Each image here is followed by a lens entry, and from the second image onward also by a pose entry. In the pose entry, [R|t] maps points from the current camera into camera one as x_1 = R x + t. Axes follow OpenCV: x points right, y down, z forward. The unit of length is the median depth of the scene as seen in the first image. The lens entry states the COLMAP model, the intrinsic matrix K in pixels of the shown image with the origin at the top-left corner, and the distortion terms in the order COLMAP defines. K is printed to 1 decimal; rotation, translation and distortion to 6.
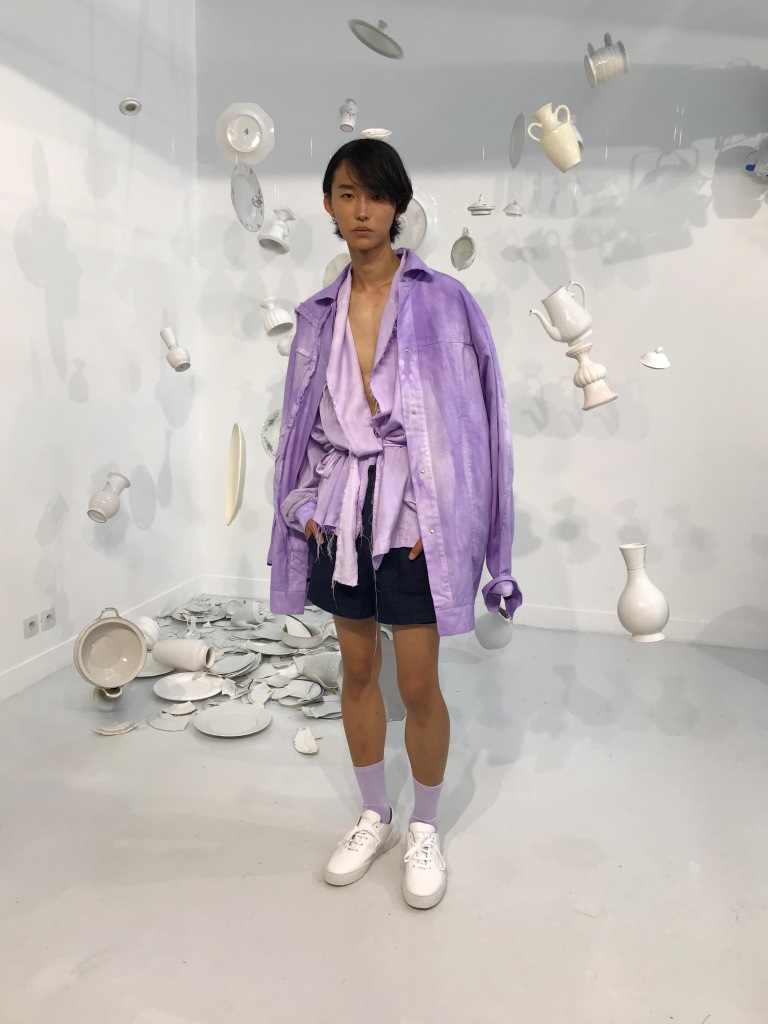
lens RADIAL K [[814.4, 0, 384.0], [0, 814.4, 512.0], [0, 0, 1]] dist [0.038102, -0.006823]
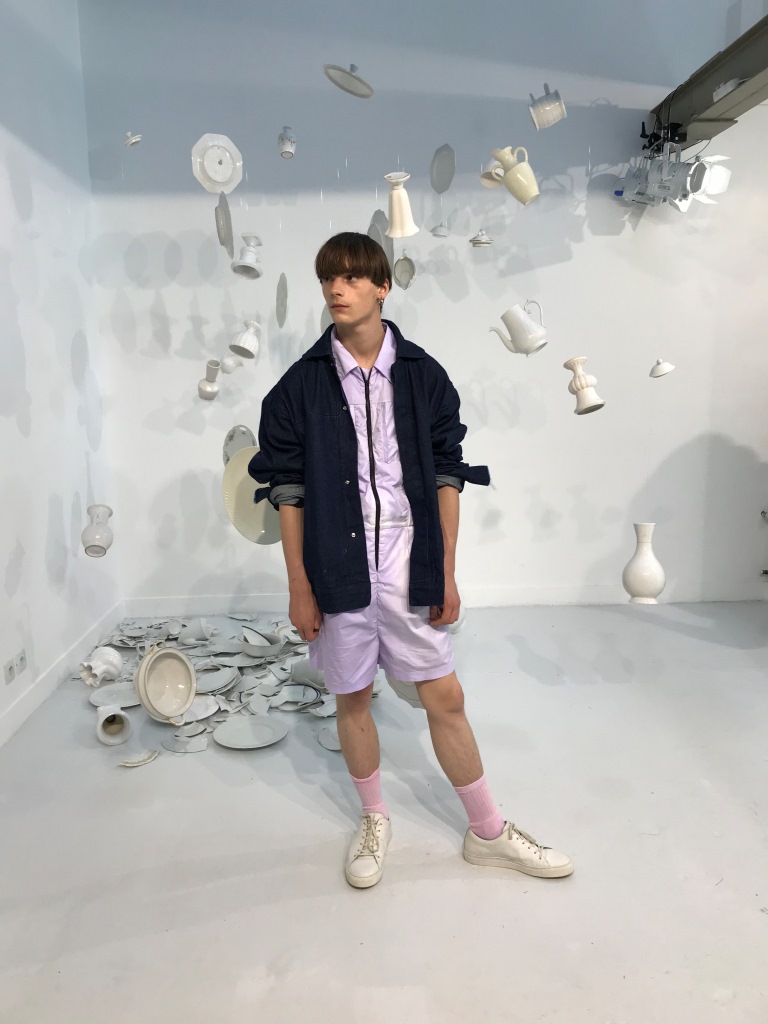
lens RADIAL K [[814.4, 0, 384.0], [0, 814.4, 512.0], [0, 0, 1]] dist [0.038102, -0.006823]
pose [[0.962776, -0.094020, 0.253423, -0.212121], [0.092553, 0.995550, 0.017732, -0.019981], [-0.253963, 0.006383, 0.967193, -0.034844]]
